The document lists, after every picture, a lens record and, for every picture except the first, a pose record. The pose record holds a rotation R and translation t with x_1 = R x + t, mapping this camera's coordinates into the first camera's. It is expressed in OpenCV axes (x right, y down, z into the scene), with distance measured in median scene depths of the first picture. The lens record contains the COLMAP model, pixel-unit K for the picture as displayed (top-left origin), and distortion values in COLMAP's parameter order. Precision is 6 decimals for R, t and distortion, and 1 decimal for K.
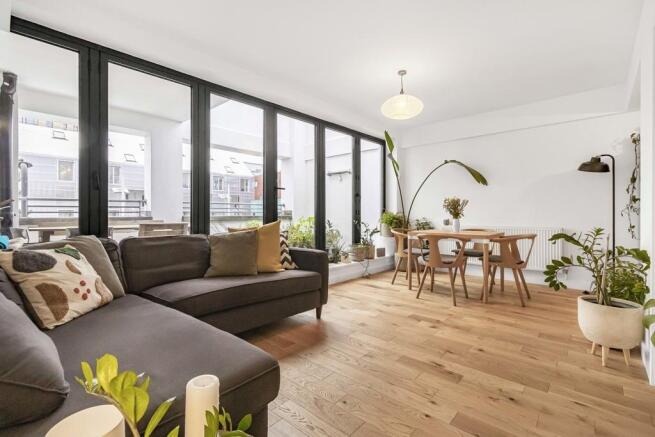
lens RADIAL K [[307.6, 0, 328.4], [0, 307.6, 215.0], [0, 0, 1]] dist [0.002062, 0.000705]
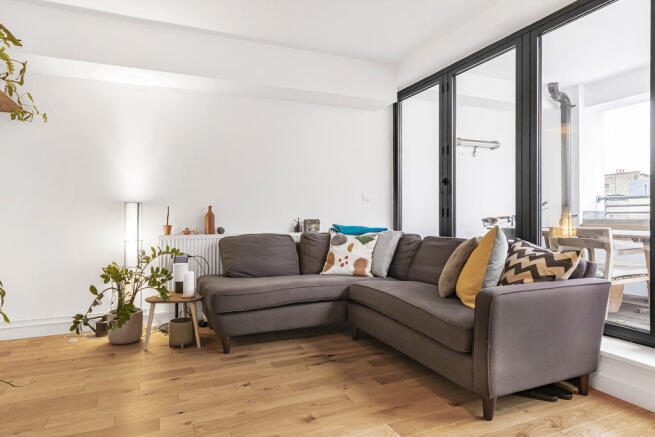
lens RADIAL K [[383.6, 0, 325.1], [0, 383.6, 216.8], [0, 0, 1]] dist [-0.000751, -0.000485]
pose [[-0.437925, -0.000938, -0.899011, 0.517428], [-0.005832, 0.999981, 0.001798, -0.003235], [0.898992, 0.006030, -0.437923, 0.814268]]
